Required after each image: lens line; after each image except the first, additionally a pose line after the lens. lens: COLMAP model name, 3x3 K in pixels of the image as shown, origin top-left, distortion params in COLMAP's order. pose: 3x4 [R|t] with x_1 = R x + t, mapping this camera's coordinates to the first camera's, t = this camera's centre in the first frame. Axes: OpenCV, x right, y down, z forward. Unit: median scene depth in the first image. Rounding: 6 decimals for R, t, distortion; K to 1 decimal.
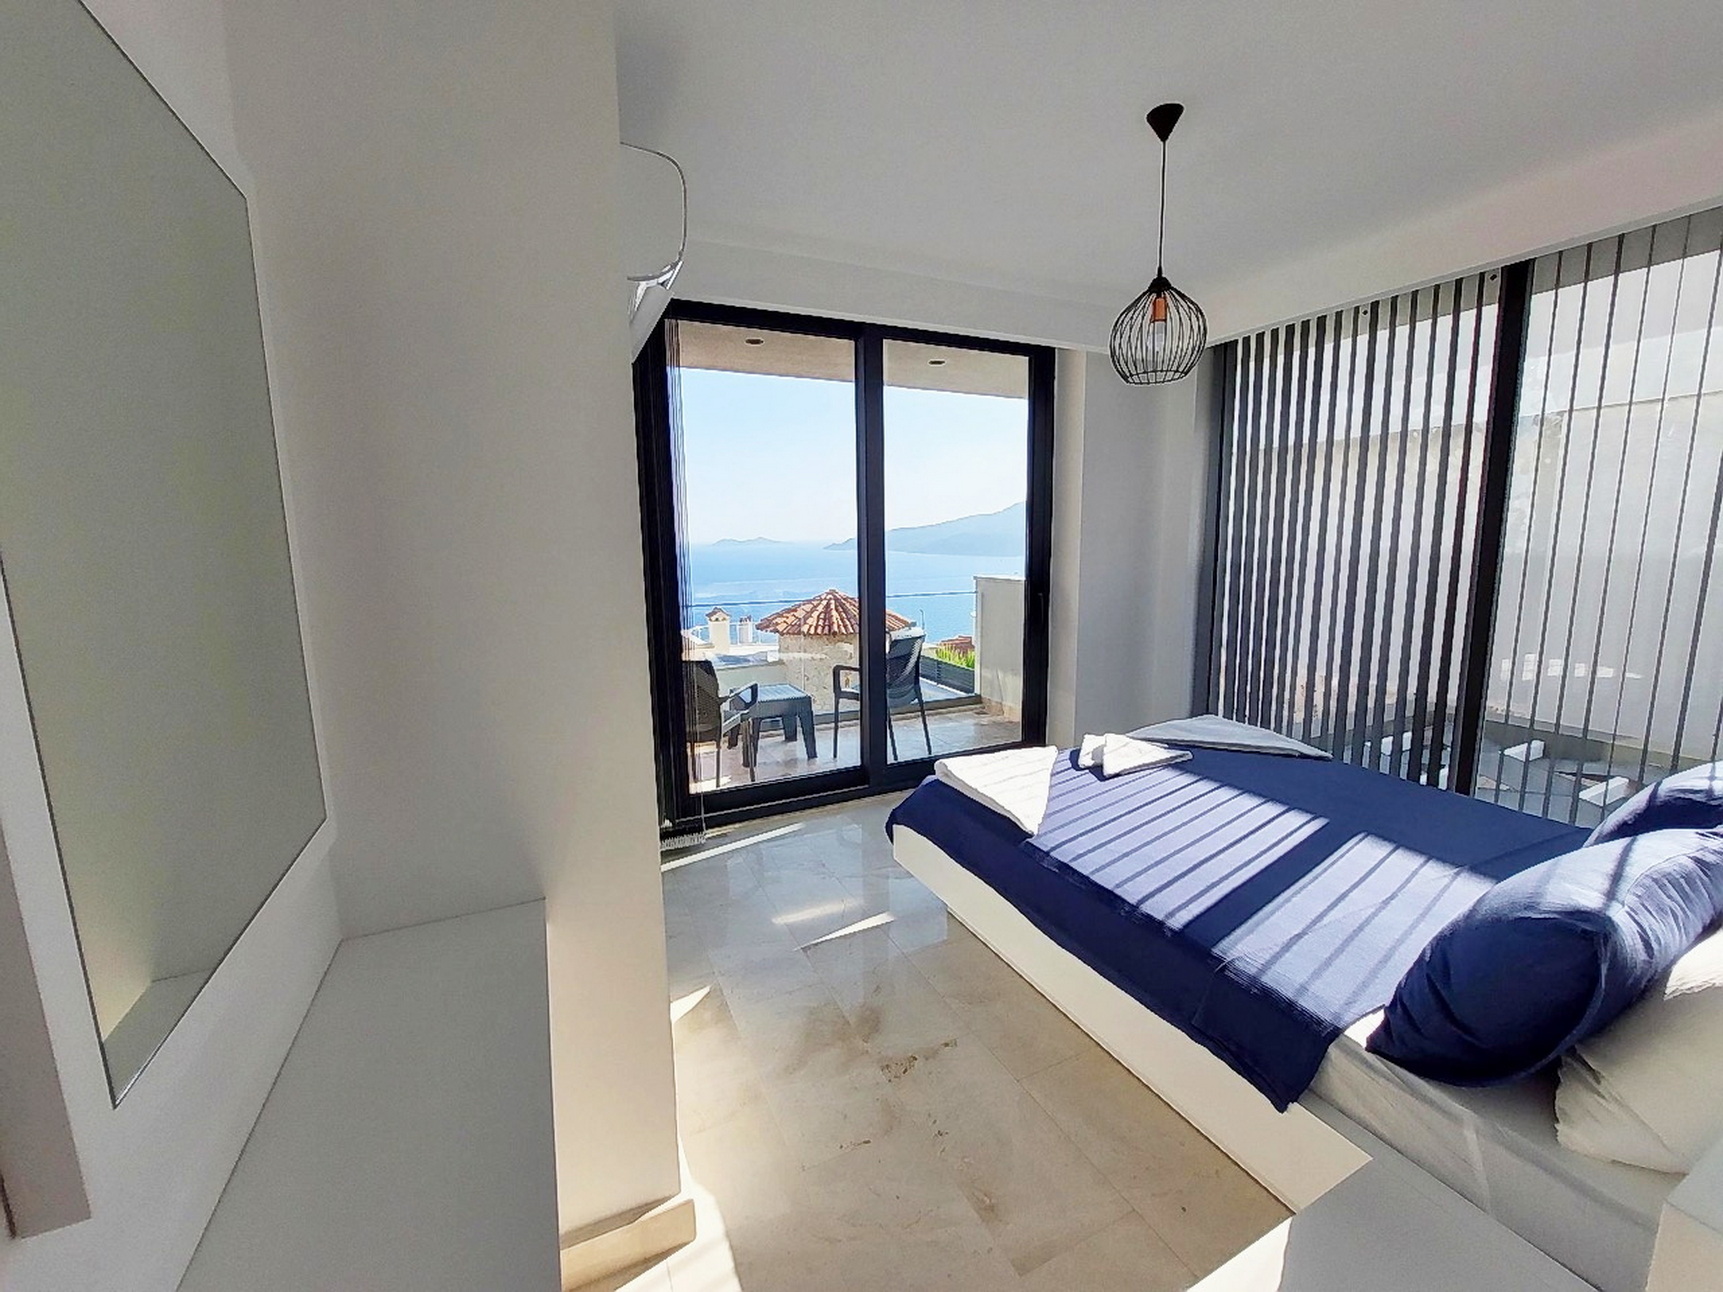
lens RADIAL K [[691.7, 0, 861.5], [0, 691.7, 646.0], [0, 0, 1]] dist [-0.011391, -0.000004]
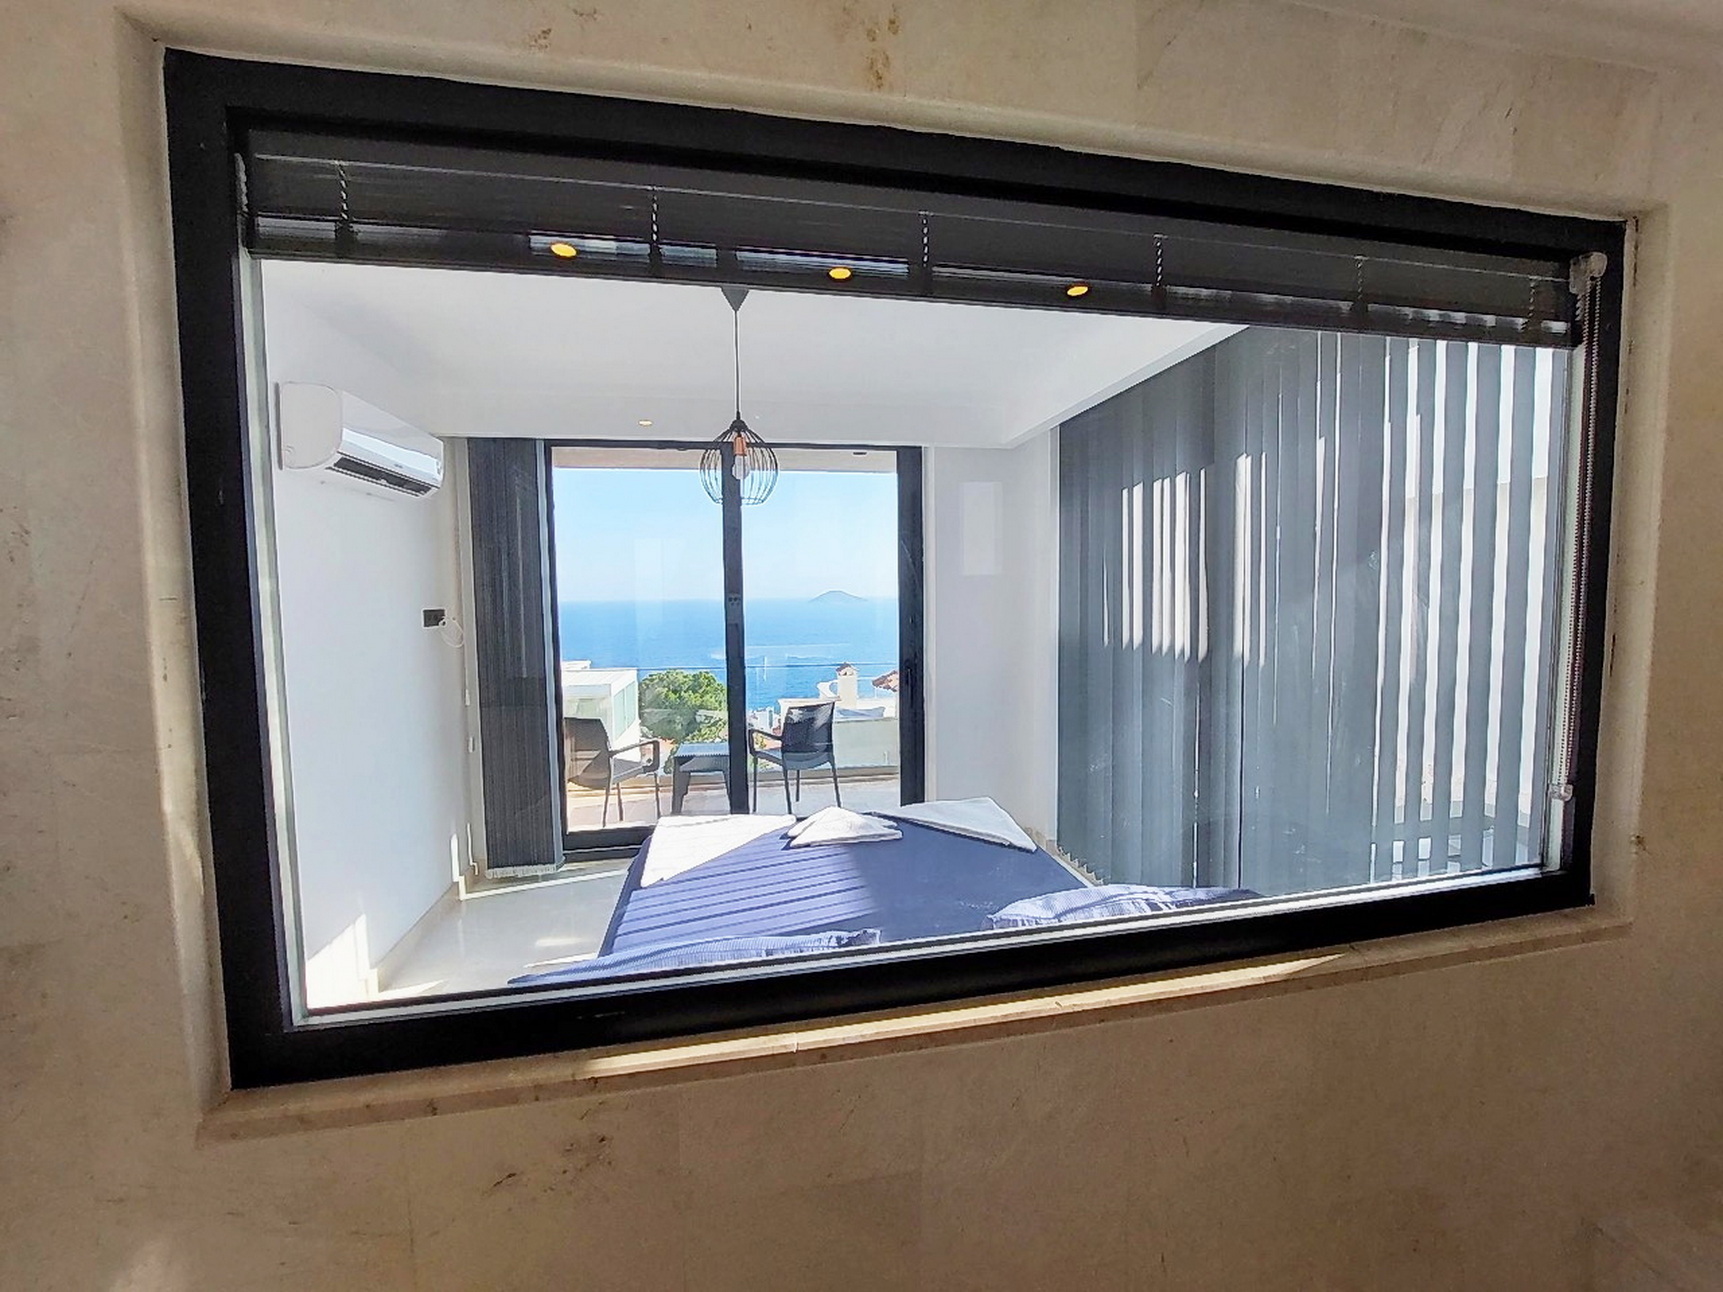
lens RADIAL K [[691.7, 0, 861.5], [0, 691.7, 646.0], [0, 0, 1]] dist [-0.011391, -0.000004]
pose [[0.968811, 0.022545, -0.246775, 0.540414], [-0.041801, 0.996450, -0.073073, -0.039035], [0.244251, 0.081109, 0.966314, -0.038923]]
